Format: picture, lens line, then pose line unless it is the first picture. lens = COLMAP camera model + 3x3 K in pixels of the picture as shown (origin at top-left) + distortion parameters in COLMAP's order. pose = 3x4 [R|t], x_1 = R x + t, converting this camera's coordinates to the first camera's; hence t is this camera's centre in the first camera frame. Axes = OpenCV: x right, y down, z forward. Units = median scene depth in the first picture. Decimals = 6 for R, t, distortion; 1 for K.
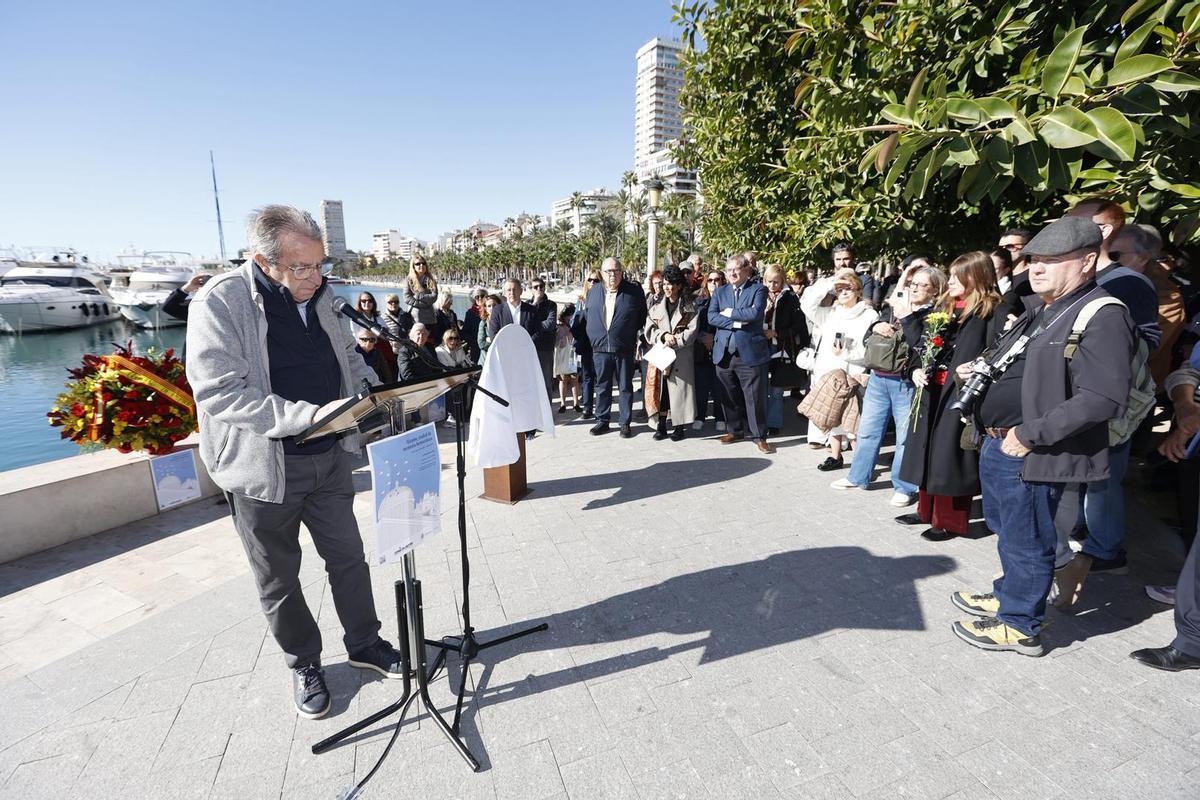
lens RADIAL K [[525.6, 0, 599.4], [0, 525.6, 404.4], [0, 0, 1]] dist [-0.004740, 0.001518]
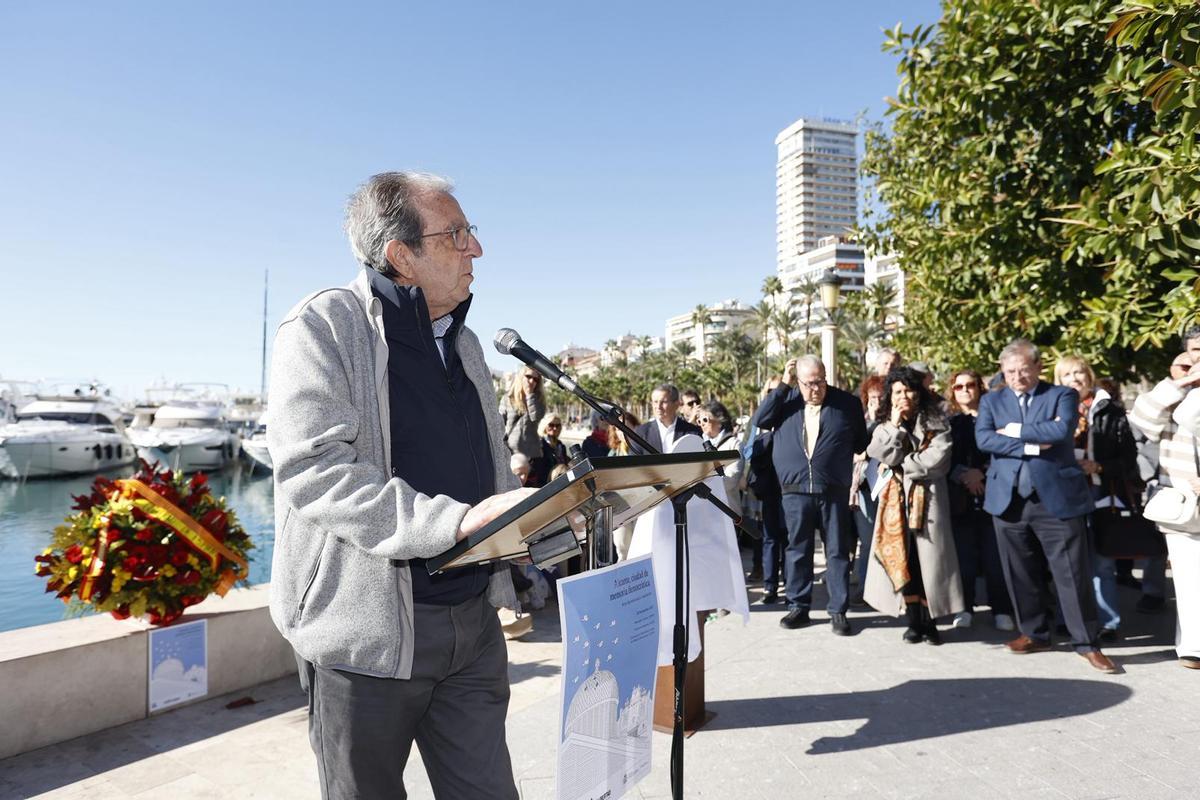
lens RADIAL K [[739.7, 0, 609.7], [0, 739.7, 406.1], [0, 0, 1]] dist [-0.006441, 0.001669]
pose [[0.986926, -0.005478, -0.161082, -0.040855], [-0.034709, 0.968748, -0.245605, 0.013323], [0.157394, 0.247985, 0.955893, 0.038387]]
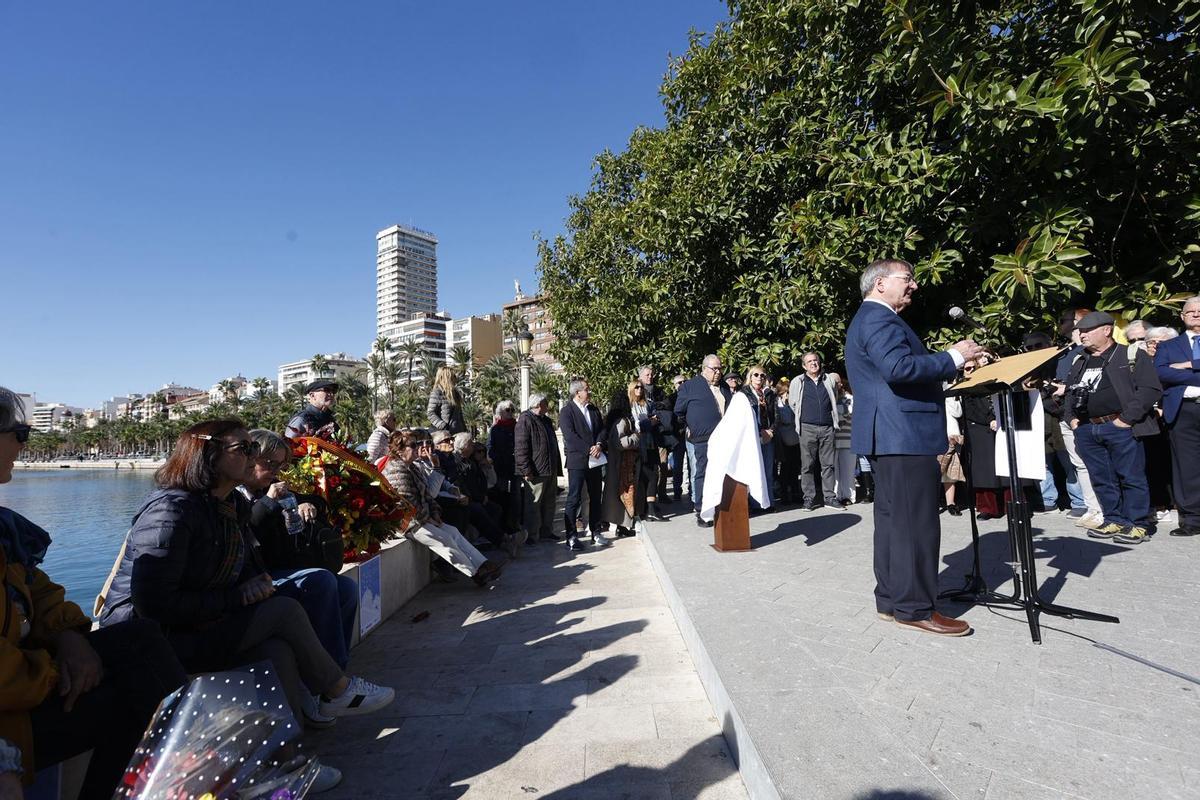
lens RADIAL K [[525.6, 0, 614.8], [0, 525.6, 403.5], [0, 0, 1]] dist [-0.004740, 0.001518]
pose [[0.880207, -0.005879, 0.474554, -0.471868], [0.148425, 0.953175, -0.263491, 0.063676], [-0.450784, 0.302362, 0.839864, 0.049036]]
